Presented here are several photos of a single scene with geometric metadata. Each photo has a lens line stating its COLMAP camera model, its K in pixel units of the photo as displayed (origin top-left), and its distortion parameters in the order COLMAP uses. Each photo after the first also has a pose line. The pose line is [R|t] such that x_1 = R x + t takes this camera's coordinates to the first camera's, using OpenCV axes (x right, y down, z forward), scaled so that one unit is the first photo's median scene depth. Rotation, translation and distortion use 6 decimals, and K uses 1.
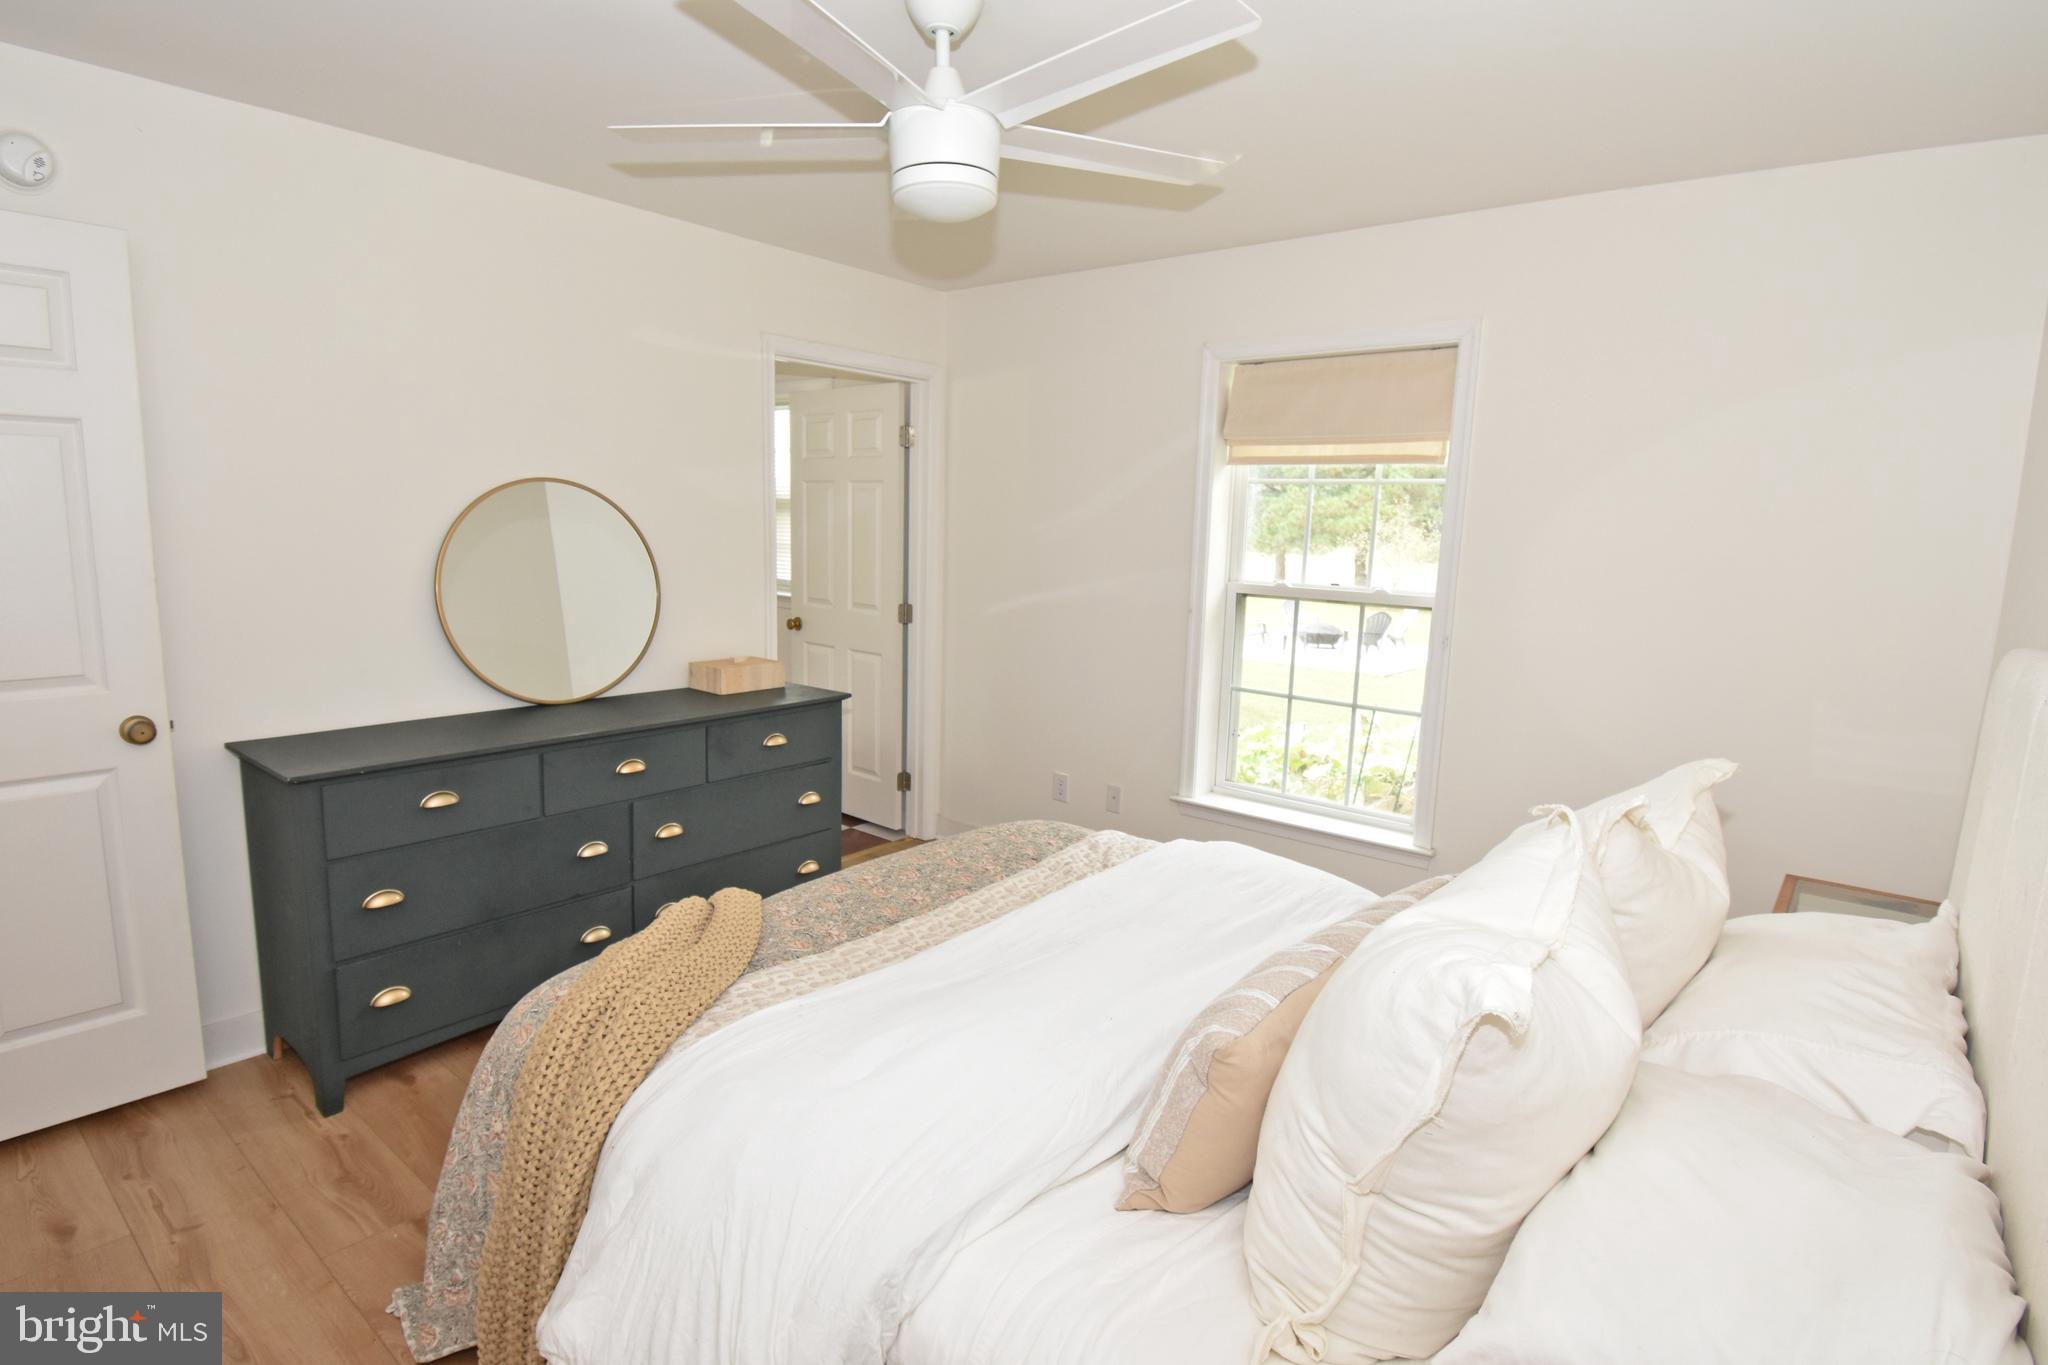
lens RADIAL K [[1095.6, 0, 1024.0], [0, 1095.6, 682.5], [0, 0, 1]] dist [0.000493, -0.022618]
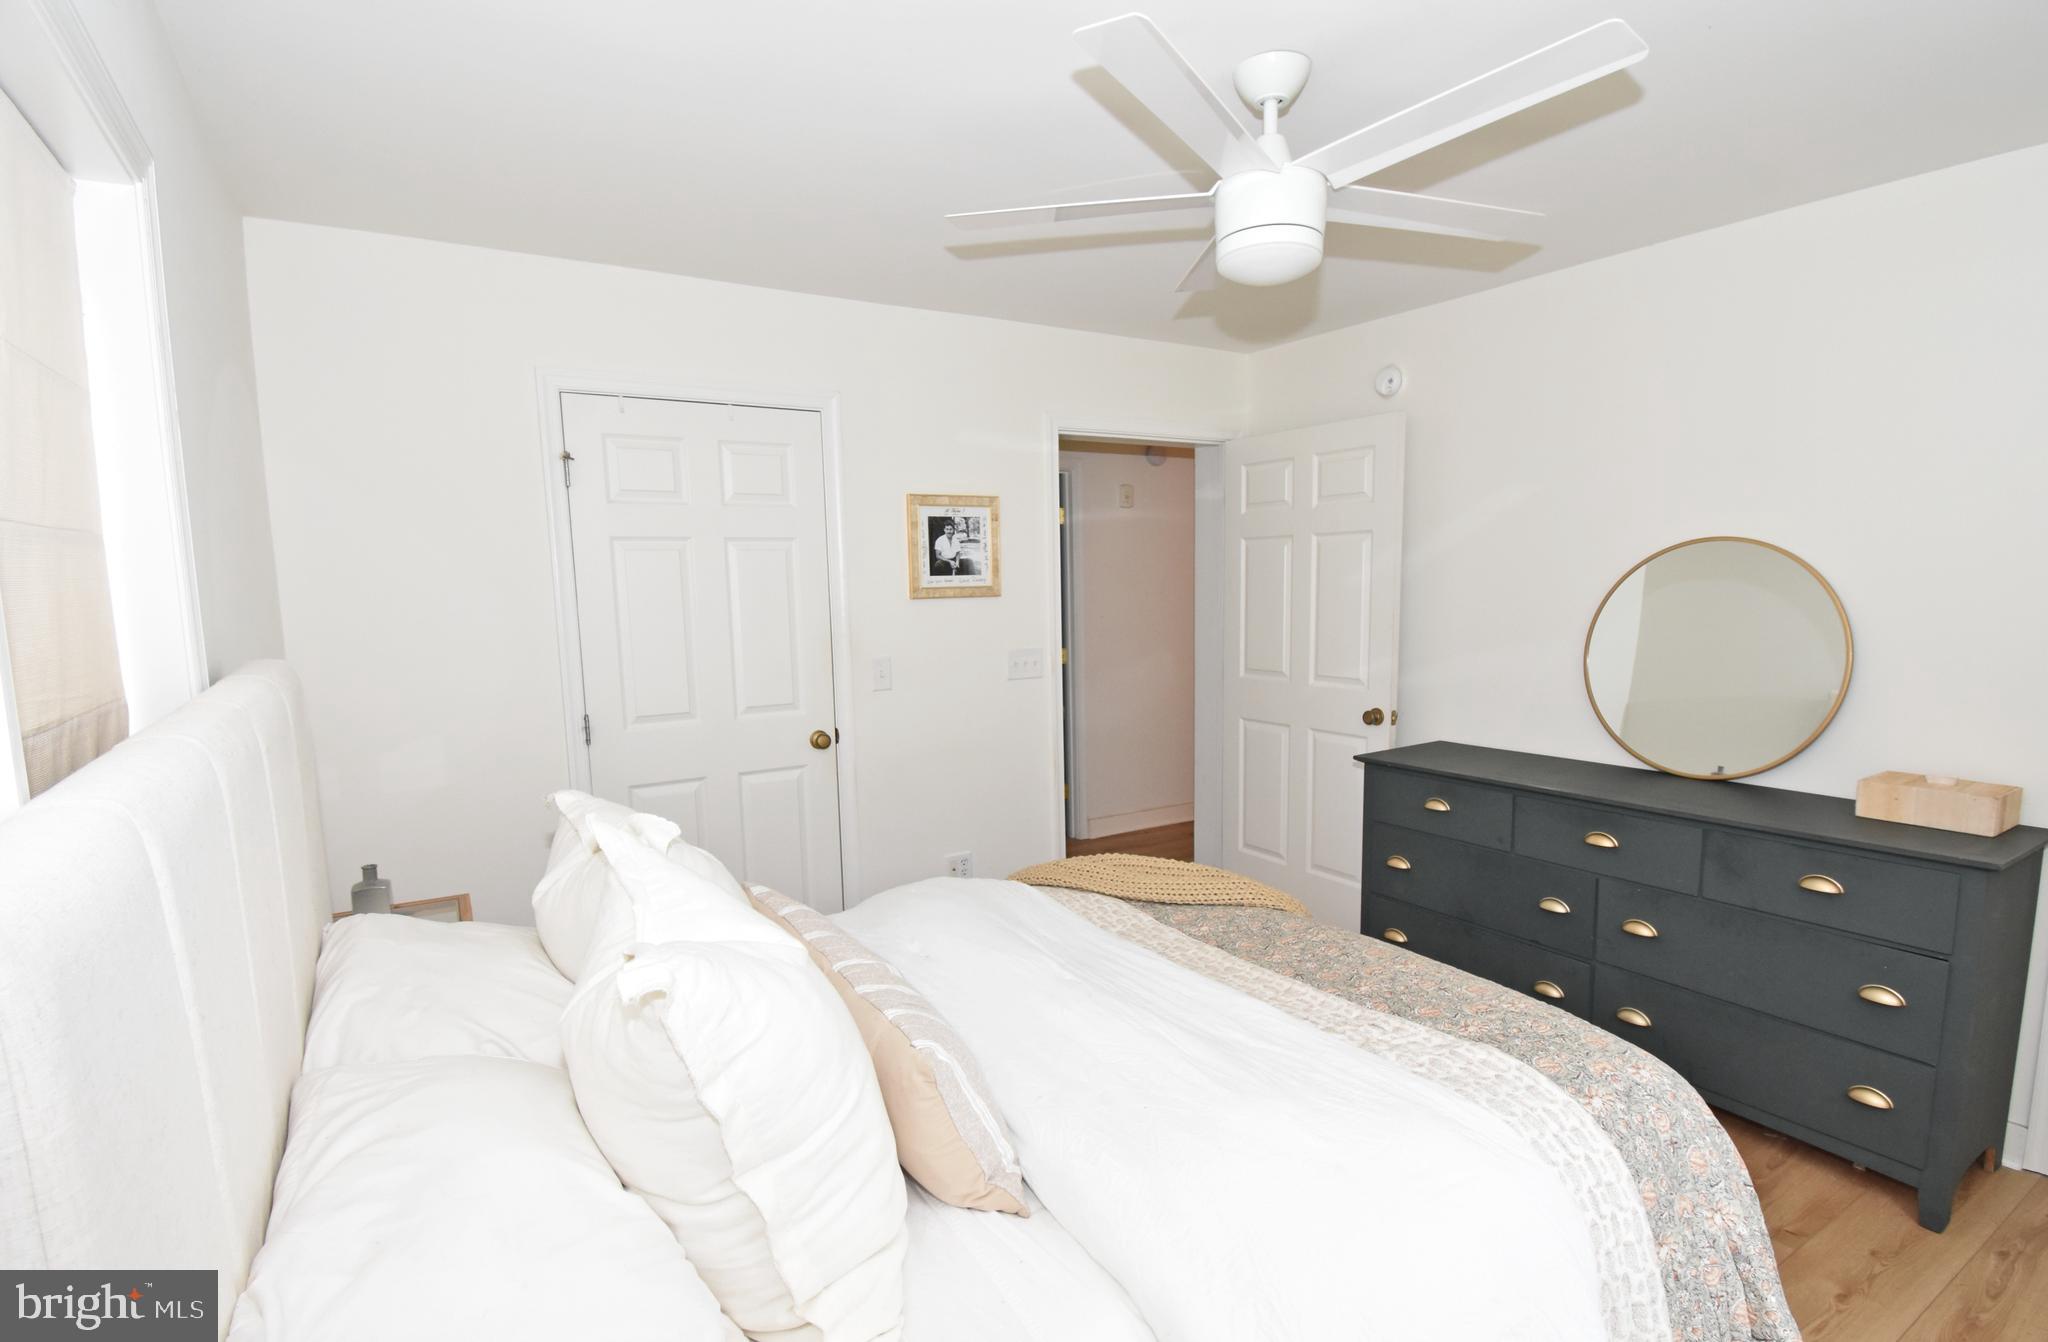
lens RADIAL K [[1008.2, 0, 1024.0], [0, 1008.2, 671.0], [0, 0, 1]] dist [0.021451, -0.025735]
pose [[-0.350253, 0.059829, -0.934743, 0.654345], [-0.136235, 0.984091, 0.114035, -0.103082], [0.926695, 0.167286, -0.336530, 0.841849]]
